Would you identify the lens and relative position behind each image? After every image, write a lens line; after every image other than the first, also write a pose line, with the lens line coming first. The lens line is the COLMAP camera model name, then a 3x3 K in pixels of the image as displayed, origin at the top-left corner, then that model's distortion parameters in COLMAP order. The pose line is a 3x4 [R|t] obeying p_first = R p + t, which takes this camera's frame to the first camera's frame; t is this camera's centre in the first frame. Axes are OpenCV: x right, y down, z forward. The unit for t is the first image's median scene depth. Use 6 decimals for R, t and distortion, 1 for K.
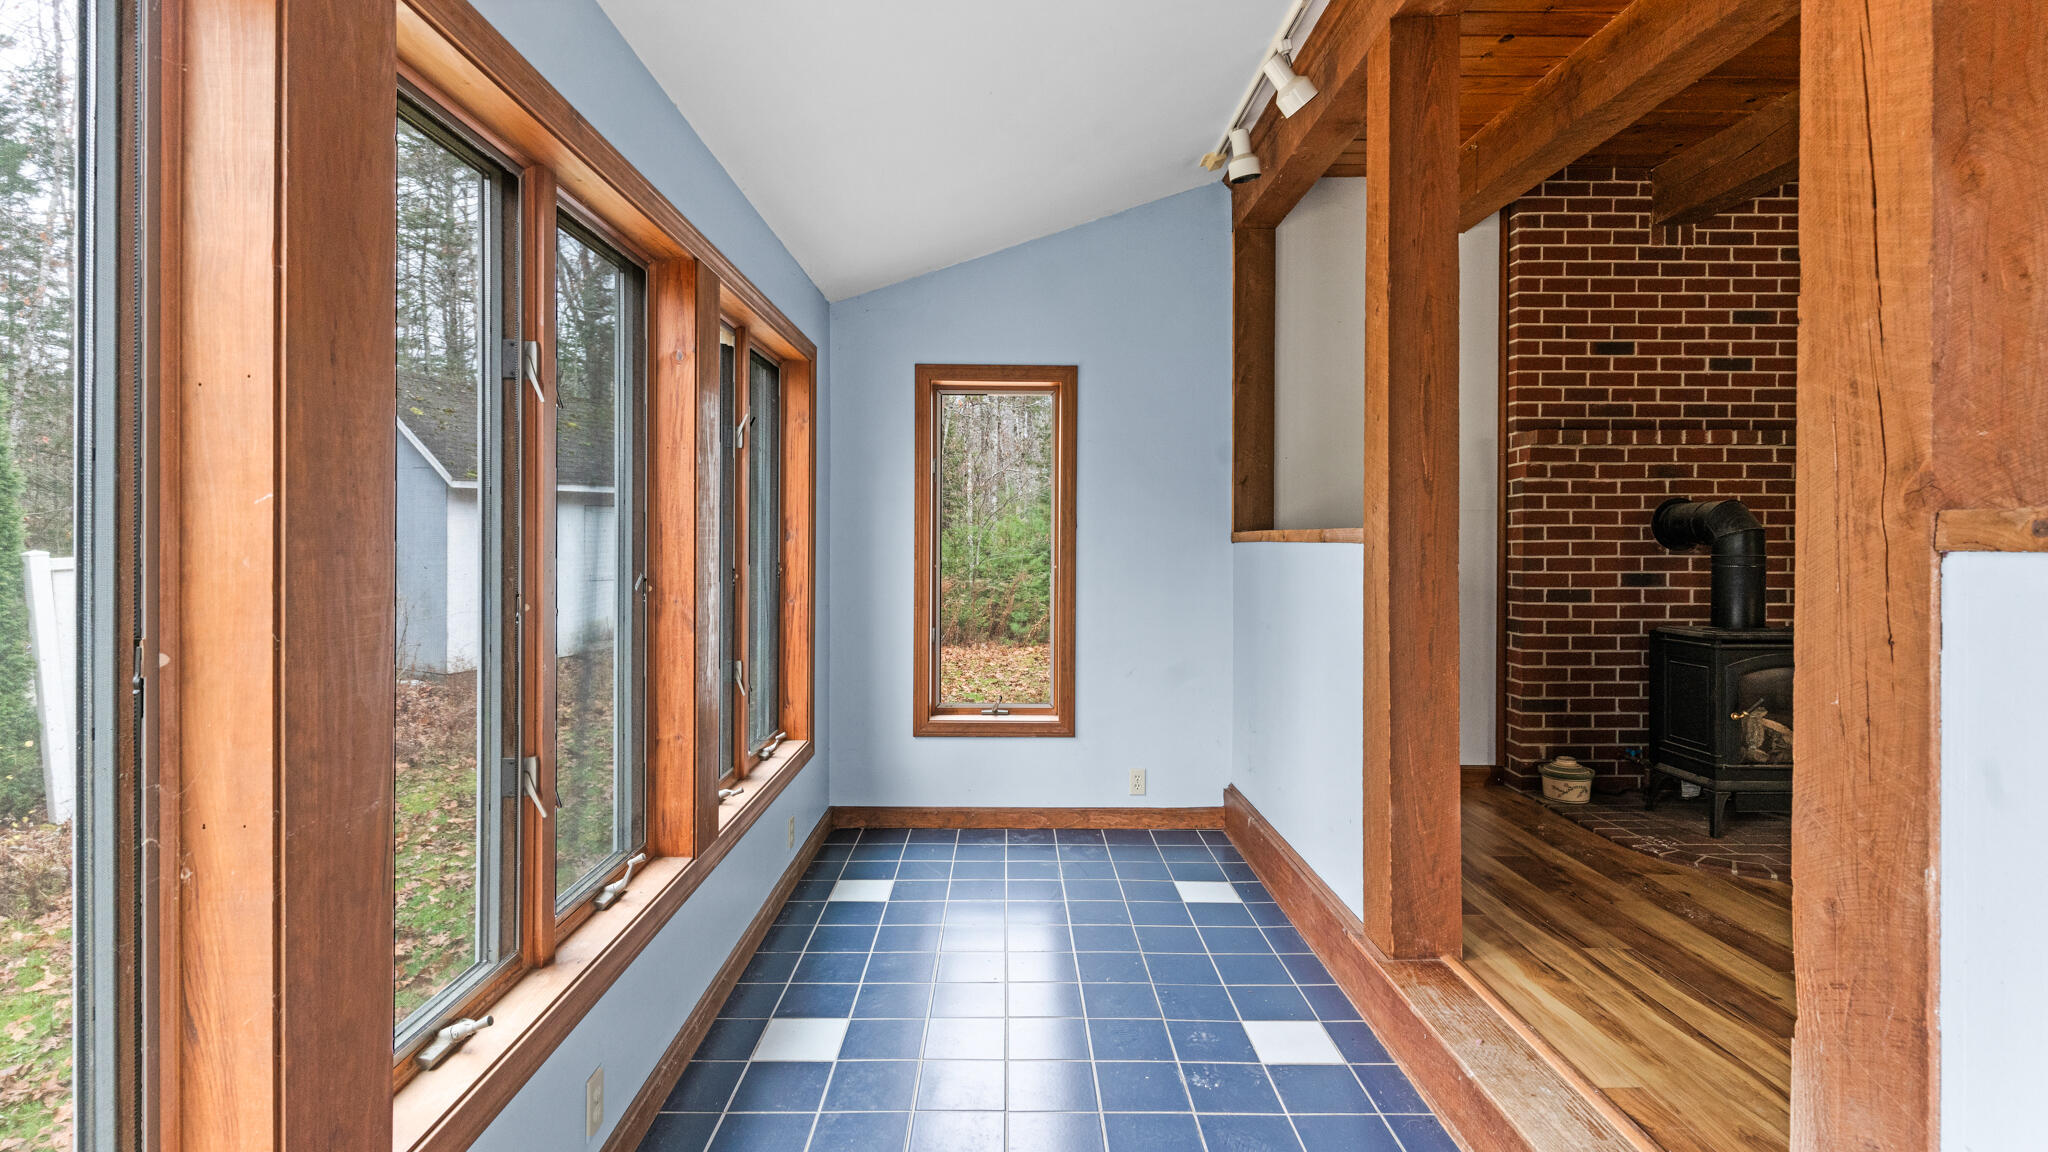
lens RADIAL K [[980.1, 0, 1009.2], [0, 980.1, 544.8], [0, 0, 1]] dist [-0.001246, 0.001465]
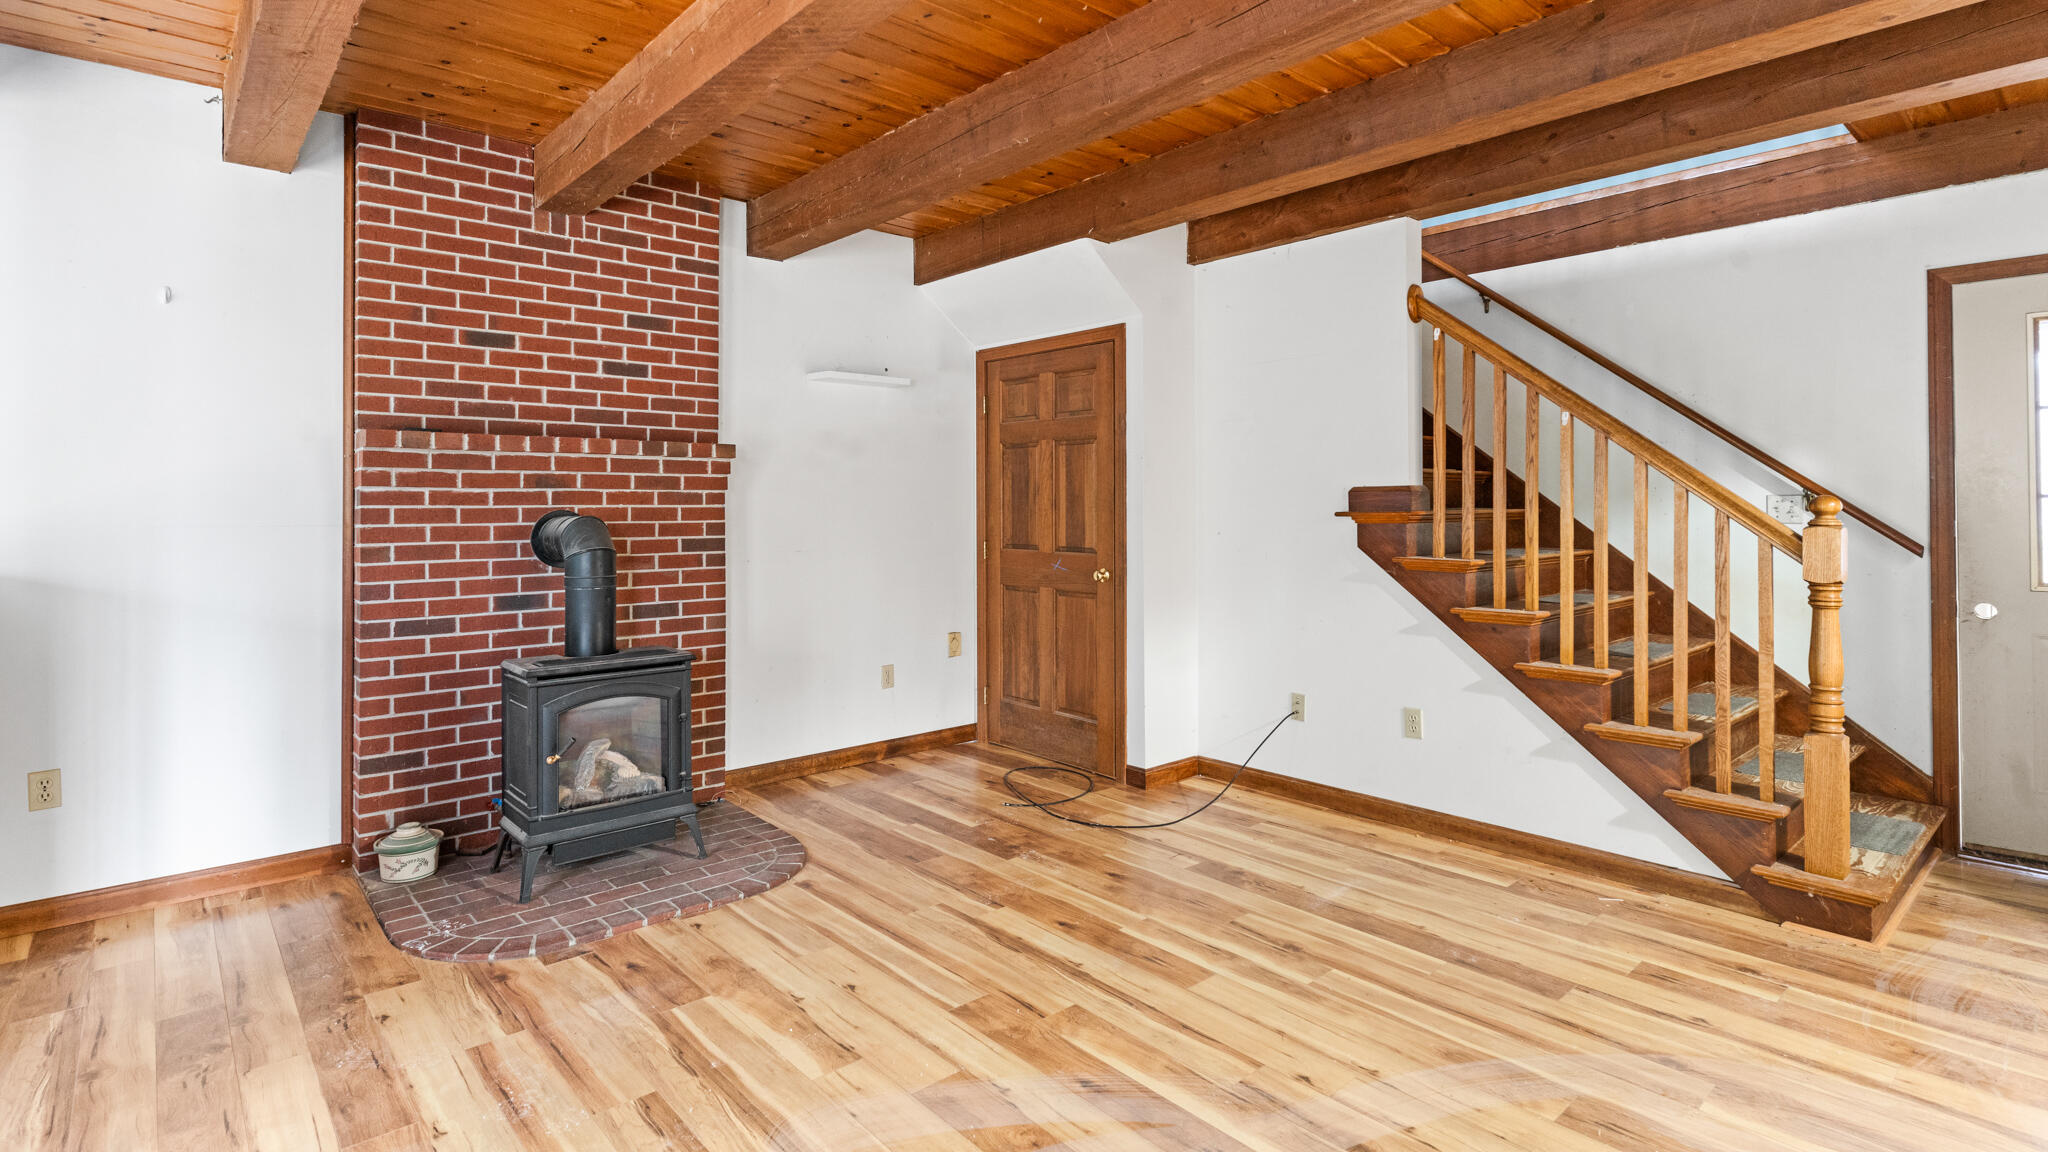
lens RADIAL K [[980.1, 0, 1032.8], [0, 980.1, 495.2], [0, 0, 1]] dist [-0.001246, 0.001465]
pose [[0.755391, 0.001797, 0.655272, 0.411182], [0.013257, 0.999750, -0.018024, -0.038962], [-0.655140, 0.022303, 0.755178, 0.020012]]
